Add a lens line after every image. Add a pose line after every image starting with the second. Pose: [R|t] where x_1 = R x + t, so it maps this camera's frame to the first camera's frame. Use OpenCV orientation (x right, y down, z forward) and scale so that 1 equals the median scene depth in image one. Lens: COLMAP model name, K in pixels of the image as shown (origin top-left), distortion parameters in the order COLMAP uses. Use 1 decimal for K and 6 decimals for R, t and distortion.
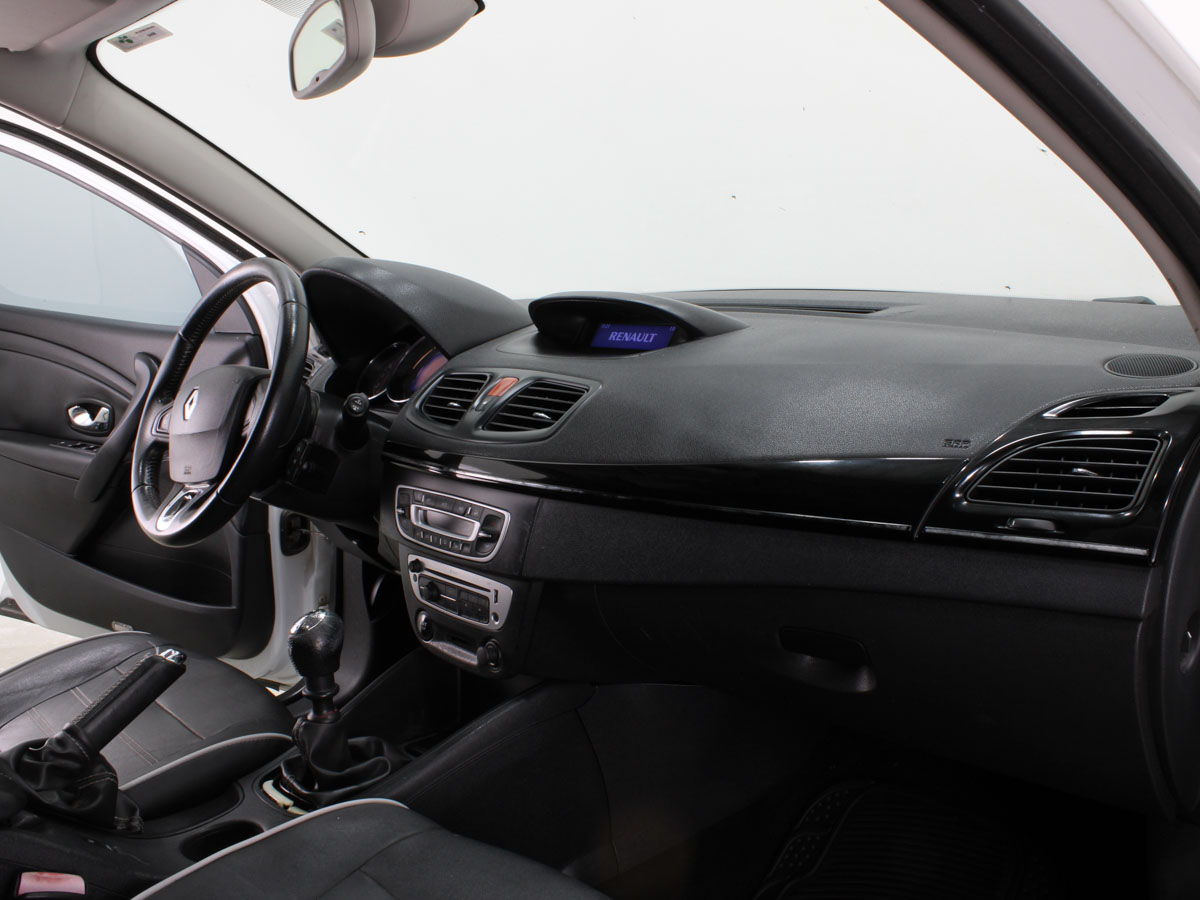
lens RADIAL K [[1110.2, 0, 600.0], [0, 1110.2, 450.0], [0, 0, 1]] dist [-0.165264, 0.124184]
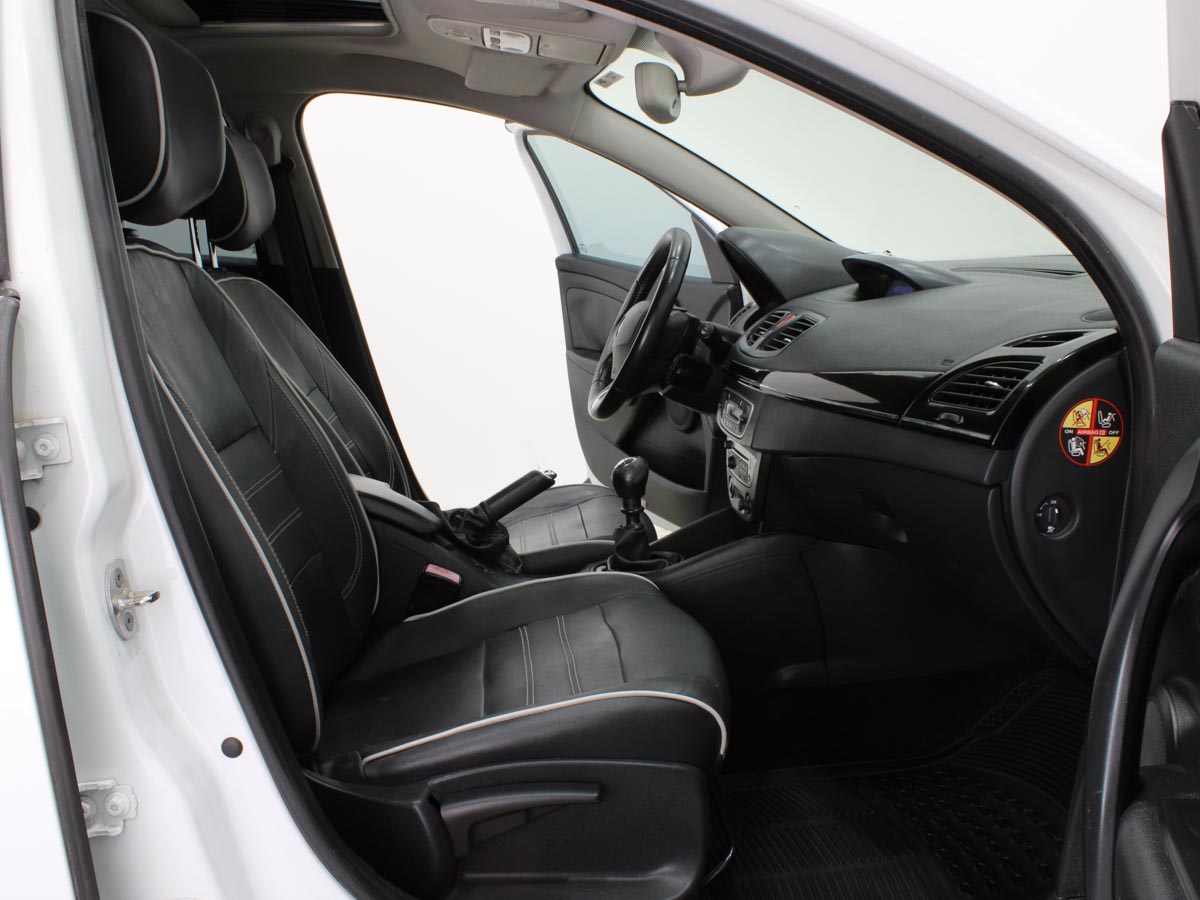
lens RADIAL K [[1110.2, 0, 600.0], [0, 1110.2, 450.0], [0, 0, 1]] dist [-0.165264, 0.124184]
pose [[0.812845, 0.102520, -0.573387, 0.518503], [-0.081413, 0.994723, 0.062442, 0.035903], [0.576763, -0.004075, 0.816901, -0.273013]]
